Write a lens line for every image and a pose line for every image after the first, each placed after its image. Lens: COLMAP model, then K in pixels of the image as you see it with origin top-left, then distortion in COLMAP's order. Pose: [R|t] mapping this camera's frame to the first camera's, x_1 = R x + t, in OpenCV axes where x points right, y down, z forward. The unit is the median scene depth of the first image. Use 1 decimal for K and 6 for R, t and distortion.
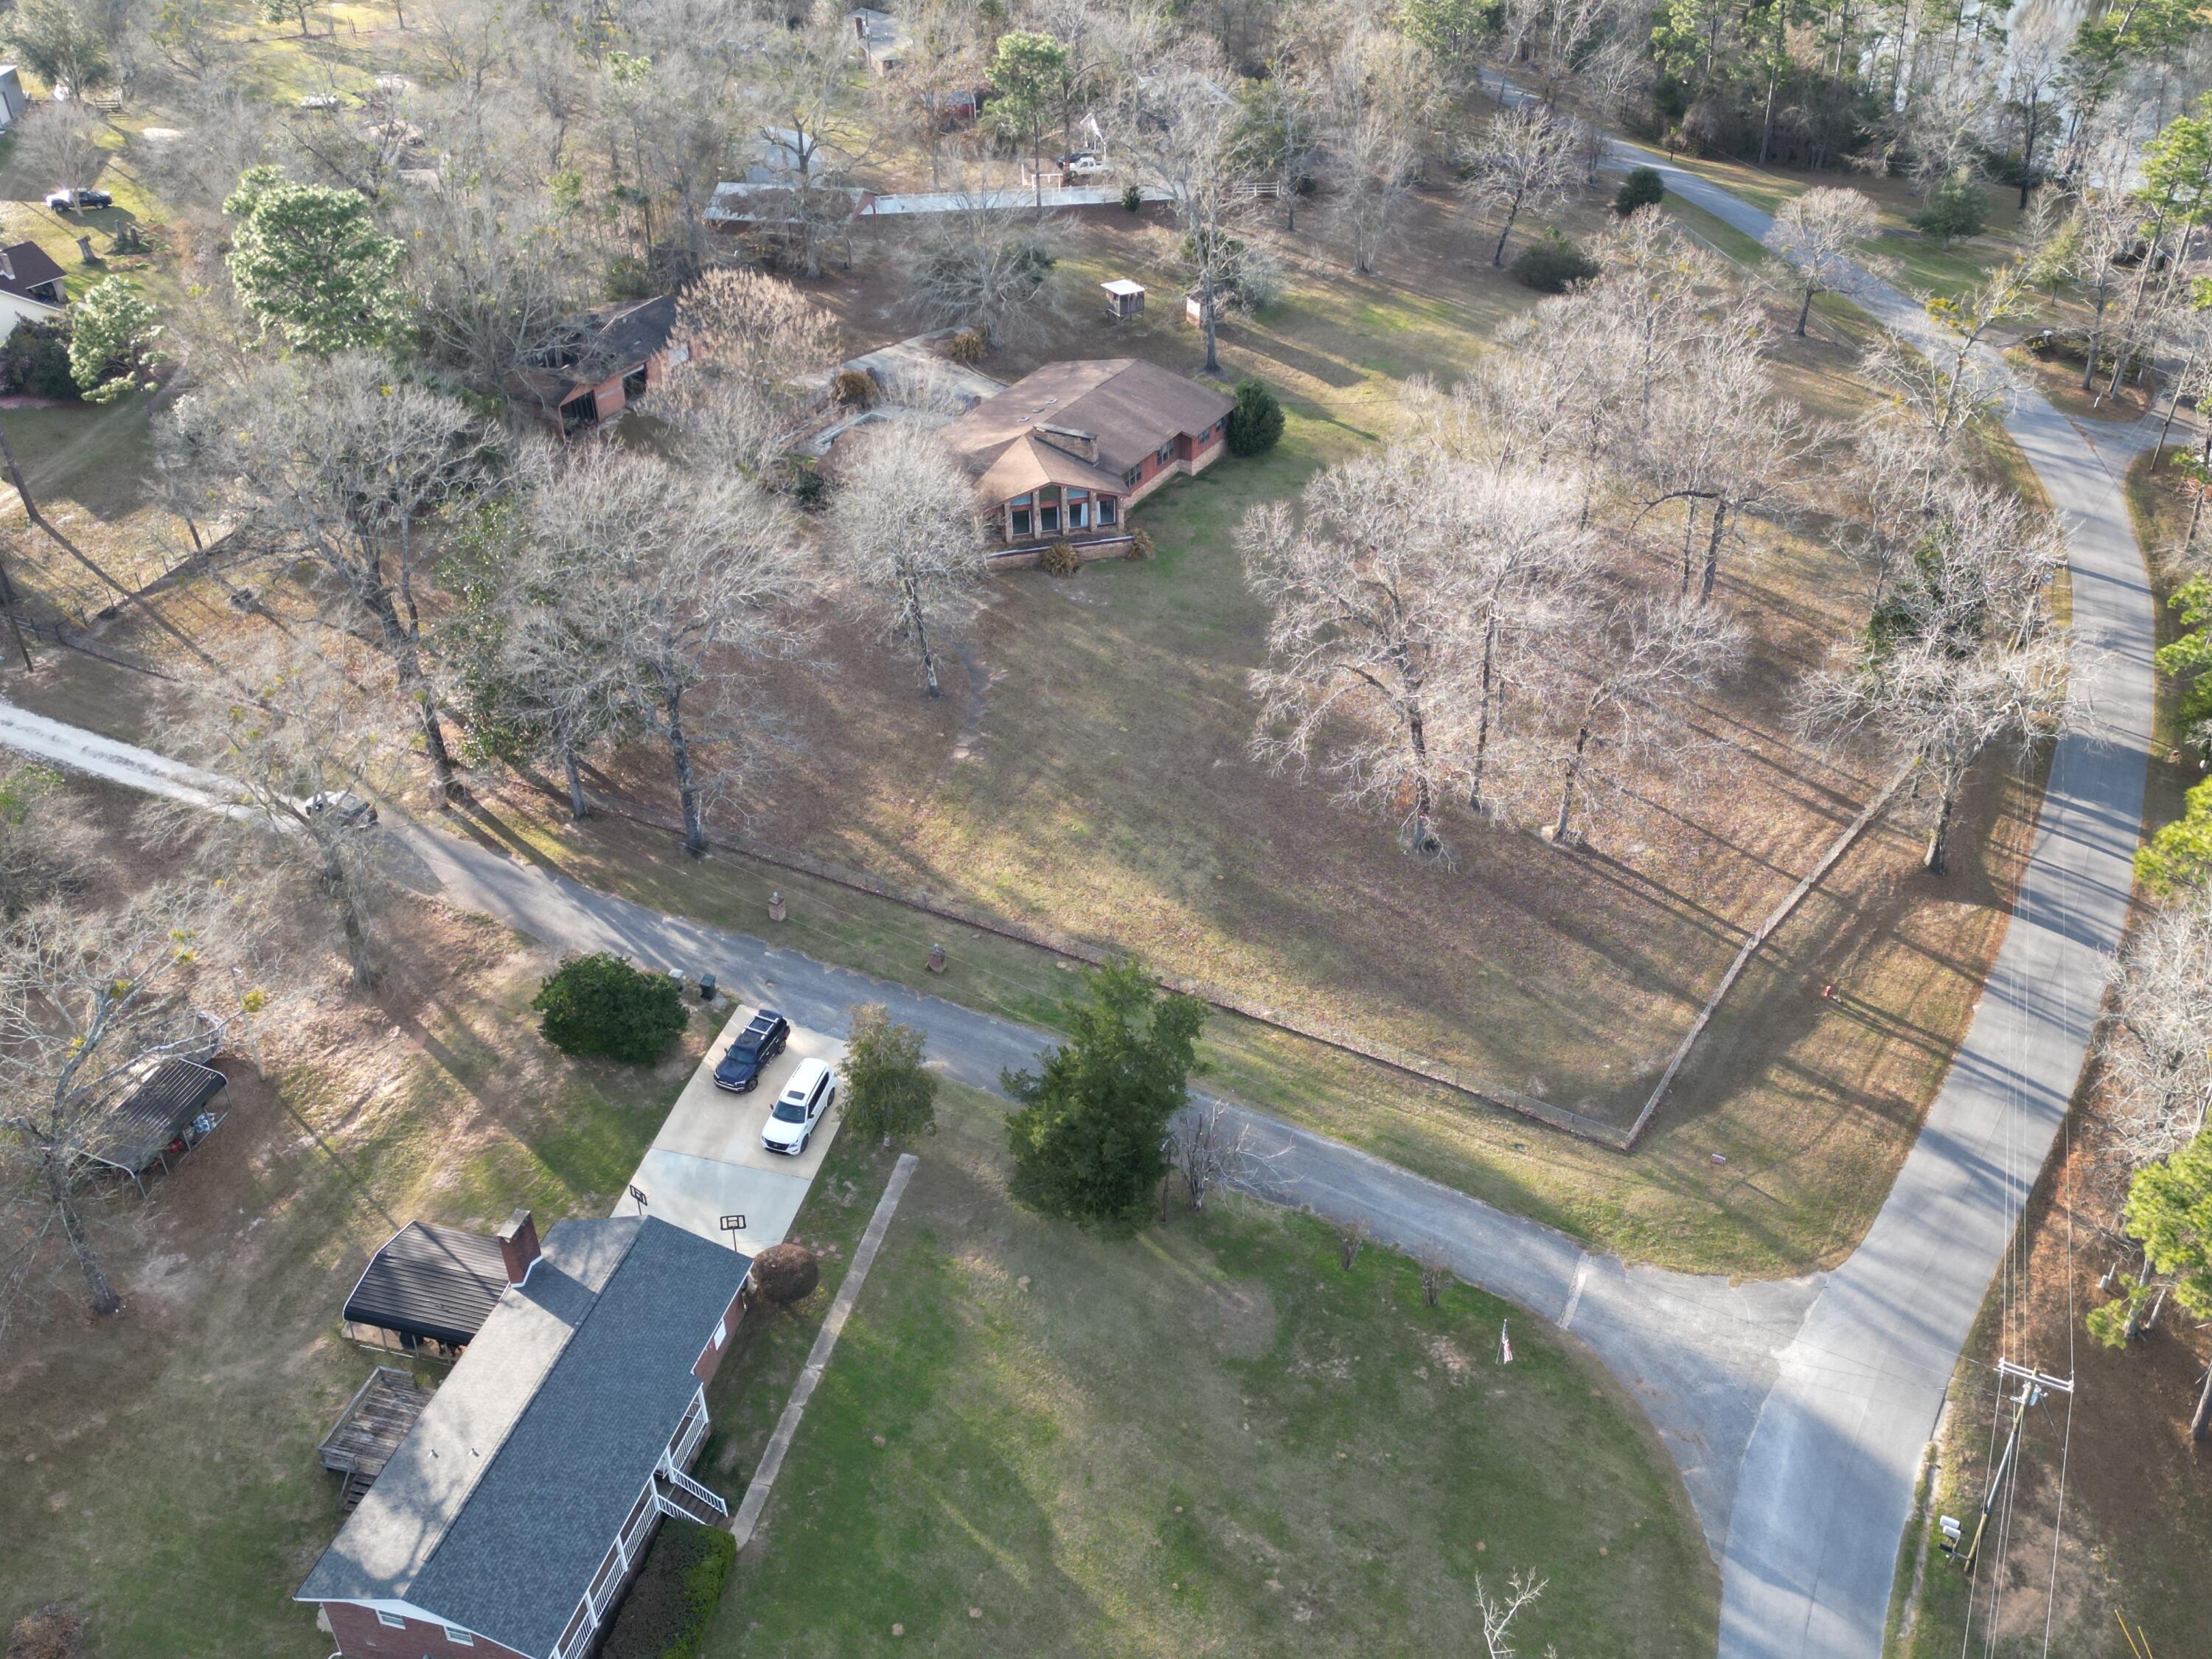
lens RADIAL K [[1569.0, 0, 1106.0], [0, 1569.0, 829.5], [0, 0, 1]] dist [0.062310, -0.046764]
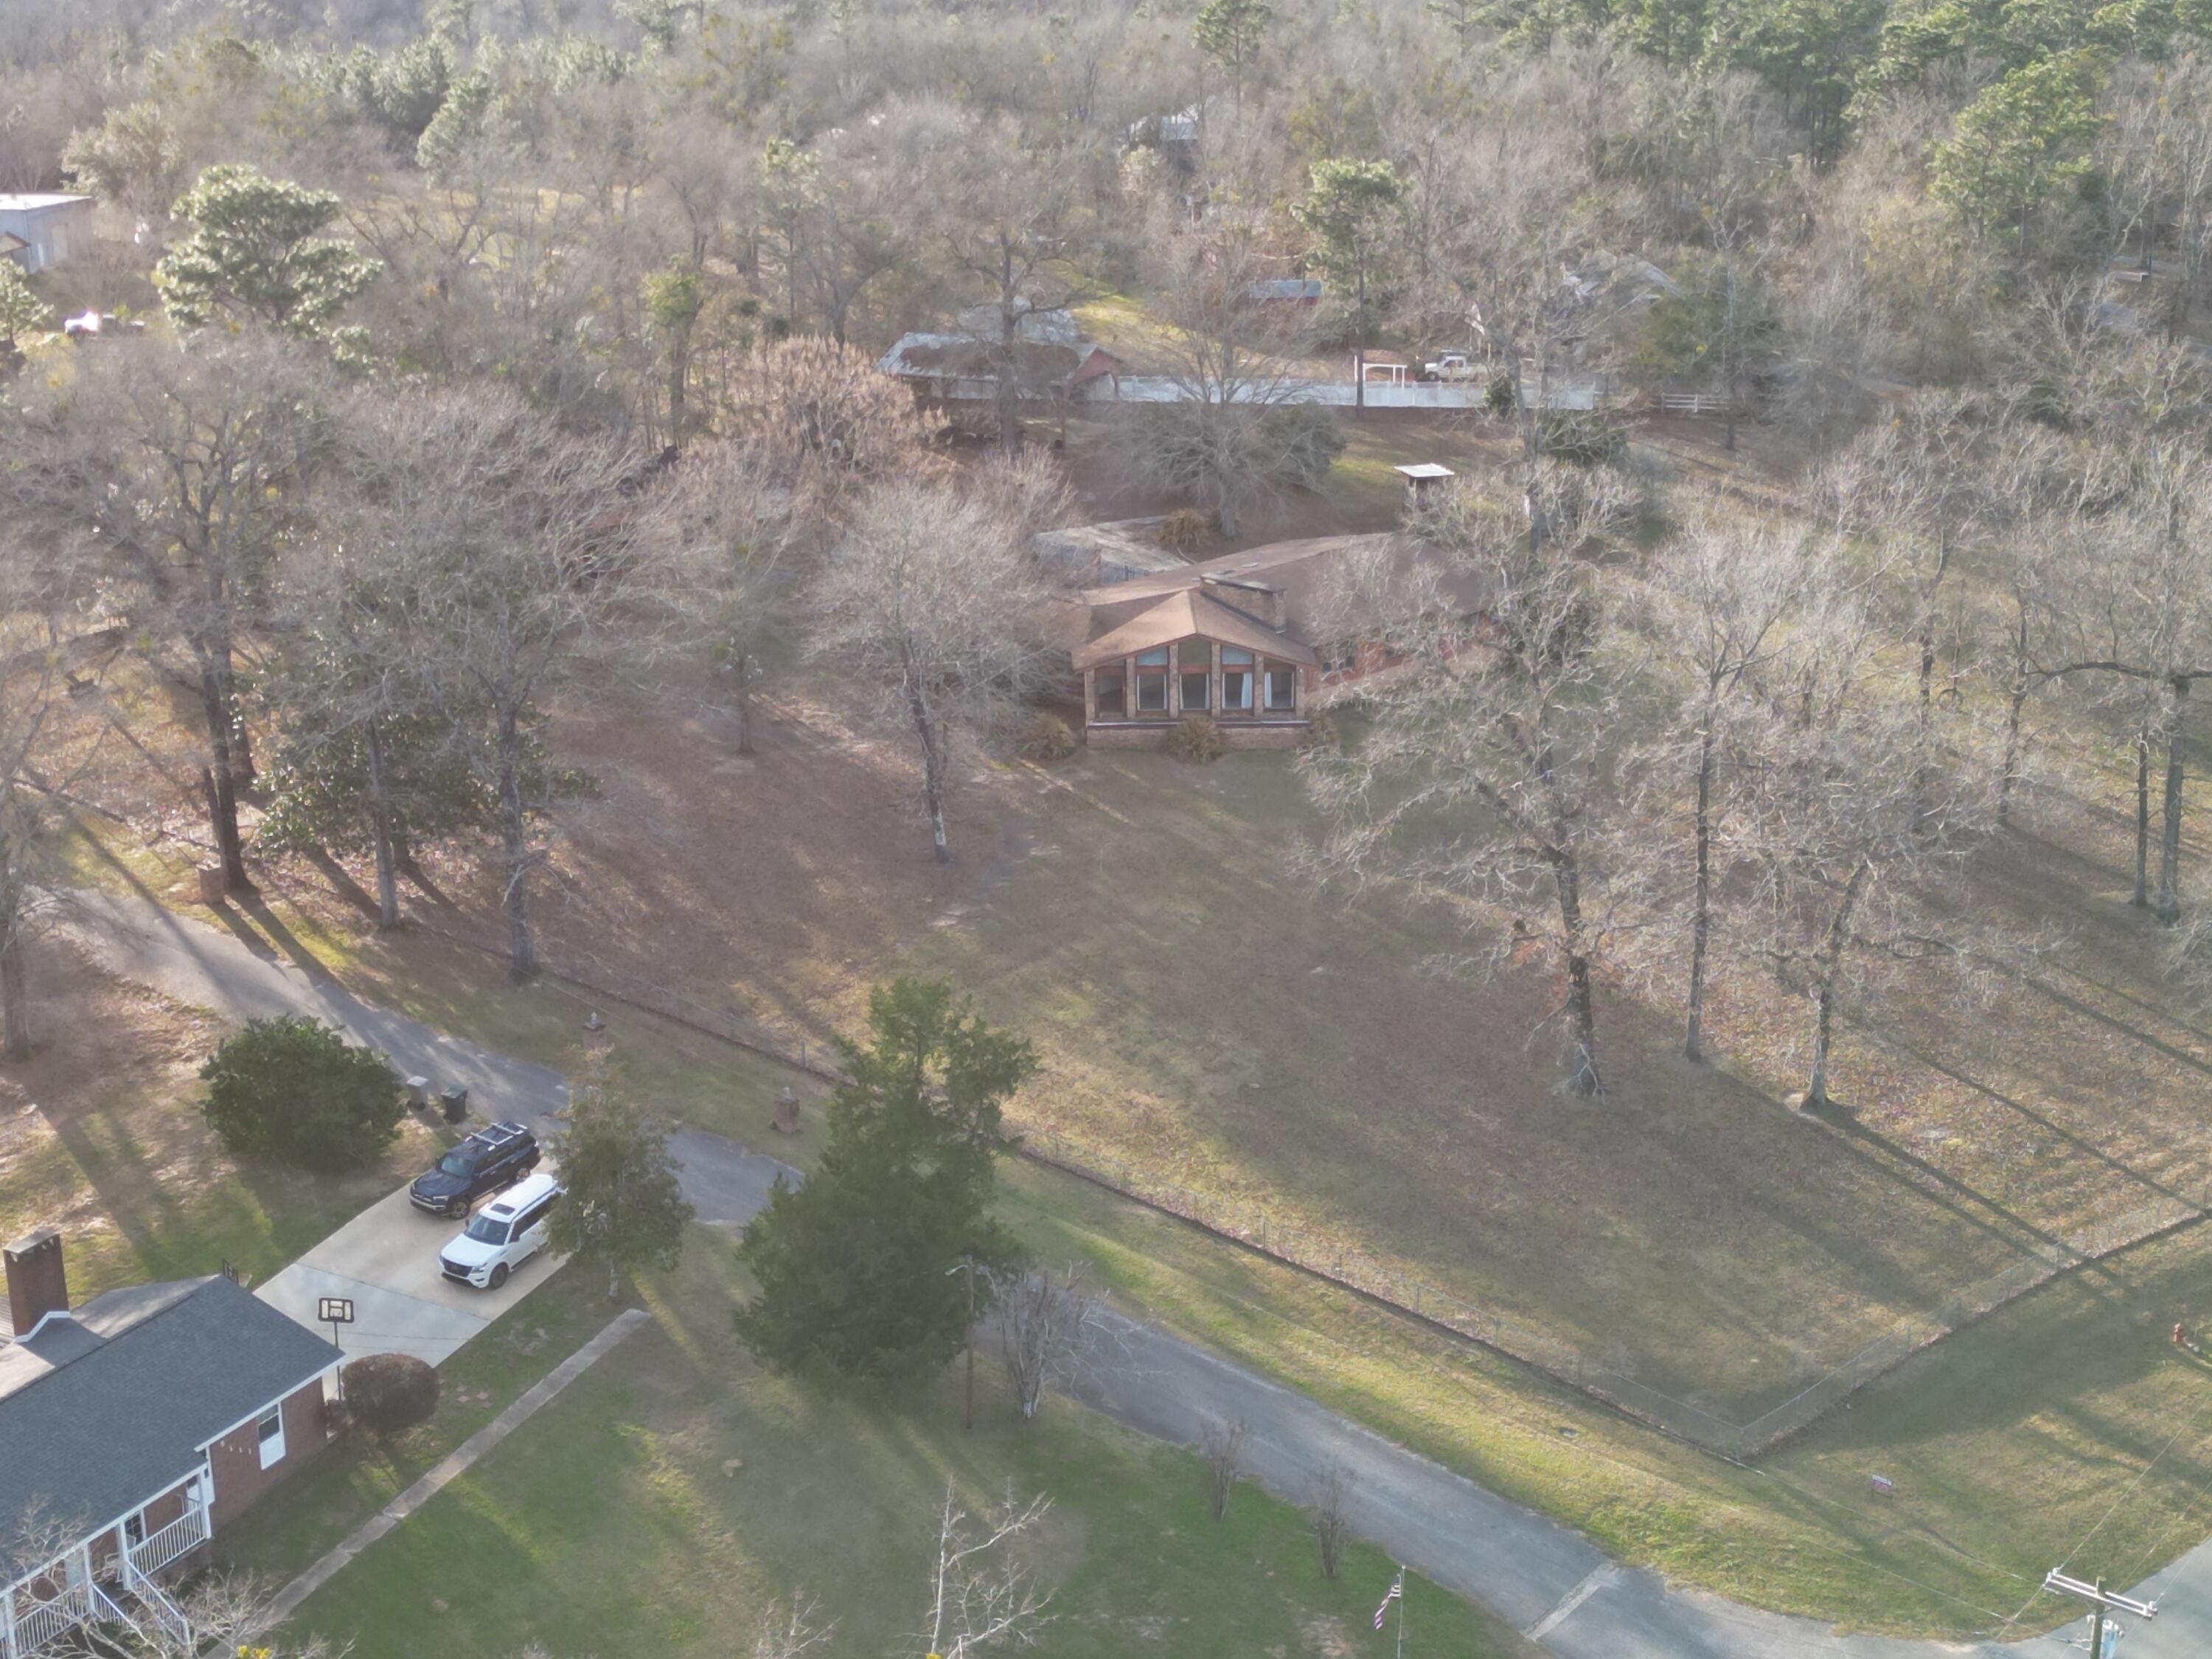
lens RADIAL K [[2493.1, 0, 1106.0], [0, 2493.1, 829.5], [0, 0, 1]] dist [0.049855, -0.050603]
pose [[0.980802, 0.087272, -0.174387, 0.183980], [-0.126786, 0.964844, -0.230220, 0.174691], [0.148165, 0.247910, 0.957386, -0.039738]]
